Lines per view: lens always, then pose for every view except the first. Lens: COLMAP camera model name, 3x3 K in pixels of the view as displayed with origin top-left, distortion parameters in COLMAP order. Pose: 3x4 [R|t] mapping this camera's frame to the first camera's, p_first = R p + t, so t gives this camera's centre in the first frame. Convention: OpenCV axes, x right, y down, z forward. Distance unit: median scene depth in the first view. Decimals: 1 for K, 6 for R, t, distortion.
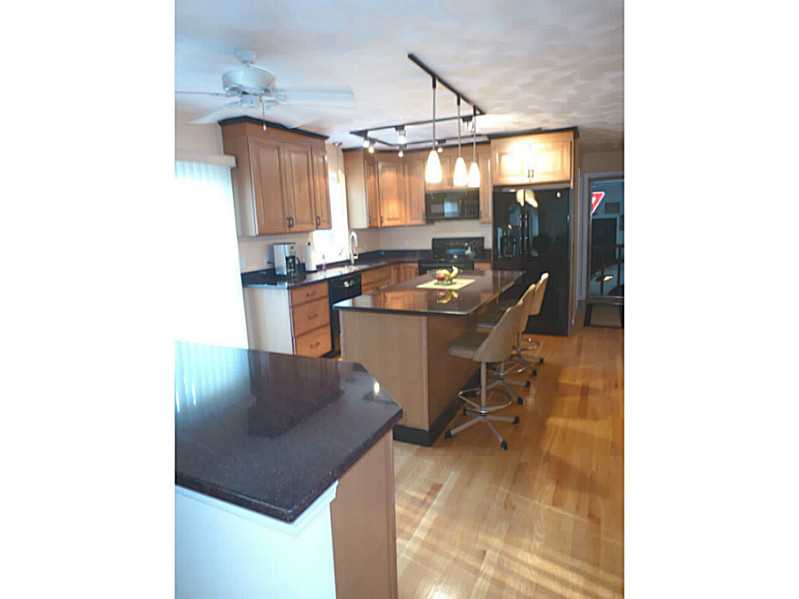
lens RADIAL K [[441.6, 0, 395.2], [0, 441.6, 296.9], [0, 0, 1]] dist [-0.022968, 0.000763]
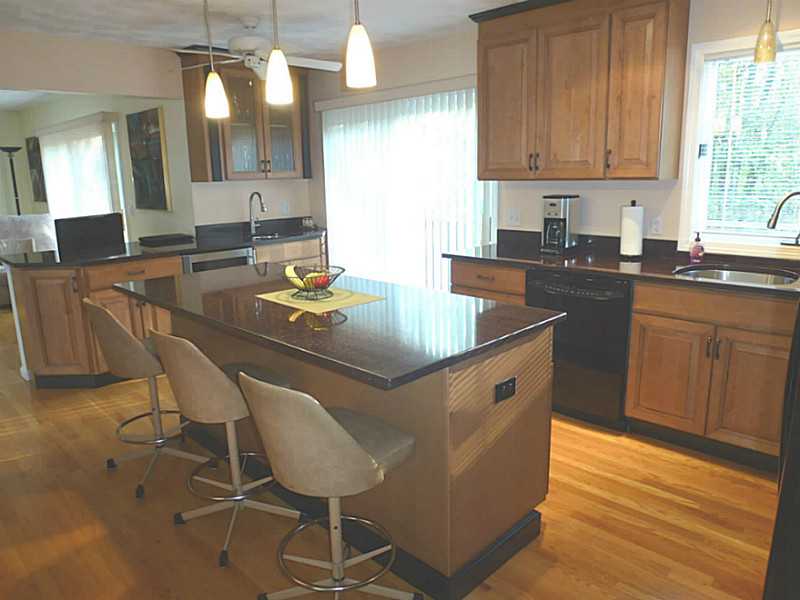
lens RADIAL K [[590.2, 0, 396.8], [0, 590.2, 299.5], [0, 0, 1]] dist [-0.001055, -0.015787]
pose [[-0.348205, 0.236043, -0.907214, 0.606939], [-0.135965, 0.944828, 0.298015, -0.203132], [0.927506, 0.227120, -0.296900, 1.091184]]
